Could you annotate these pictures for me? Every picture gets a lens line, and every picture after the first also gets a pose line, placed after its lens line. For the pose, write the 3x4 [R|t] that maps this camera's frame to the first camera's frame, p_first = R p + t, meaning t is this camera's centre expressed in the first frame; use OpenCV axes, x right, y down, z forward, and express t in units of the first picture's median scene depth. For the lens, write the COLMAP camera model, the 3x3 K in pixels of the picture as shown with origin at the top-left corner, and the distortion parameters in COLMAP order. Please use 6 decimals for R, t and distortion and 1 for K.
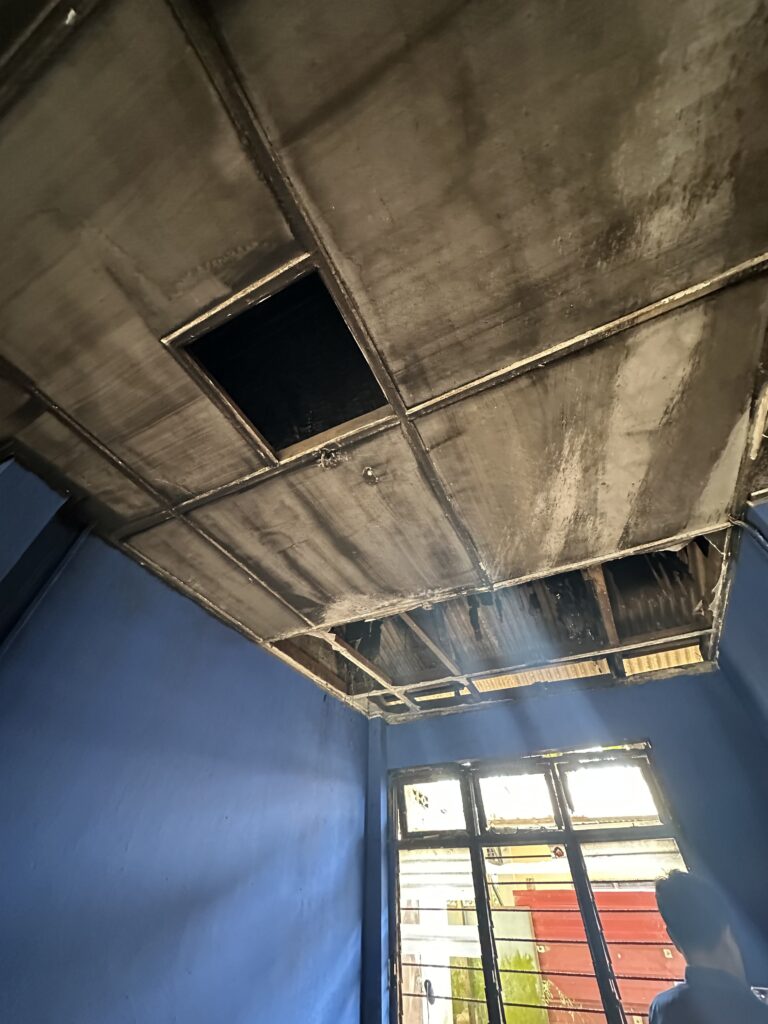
lens RADIAL K [[406.5, 0, 384.0], [0, 406.5, 512.0], [0, 0, 1]] dist [0.001462, 0.000105]
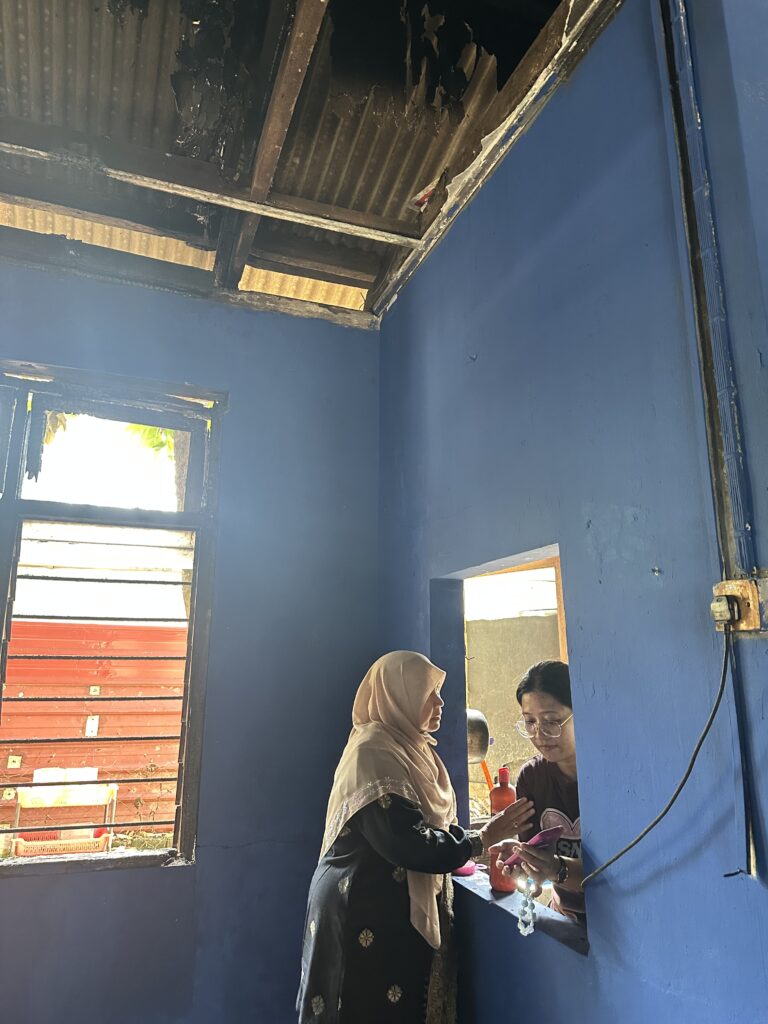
lens RADIAL K [[729.6, 0, 371.7], [0, 729.6, 516.3], [0, 0, 1]] dist [0.065291, -0.081422]
pose [[0.691643, 0.168766, 0.702245, 0.121699], [-0.516068, 0.795710, 0.317049, 0.266546], [-0.505276, -0.581691, 0.637442, 0.174839]]
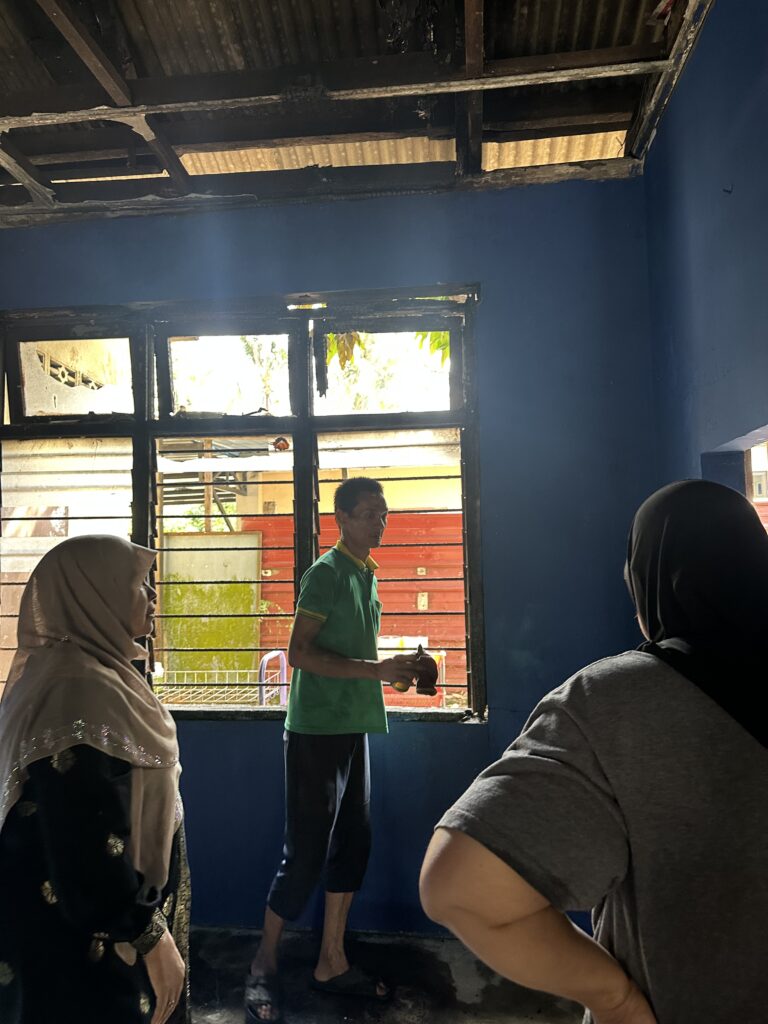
lens RADIAL K [[725.1, 0, 381.2], [0, 725.1, 509.9], [0, 0, 1]] dist [0.081527, -0.090050]
pose [[0.939675, 0.006965, 0.341998, 0.187233], [-0.227245, 0.759998, 0.608903, 0.209903], [-0.255676, -0.649888, 0.715734, 0.127653]]
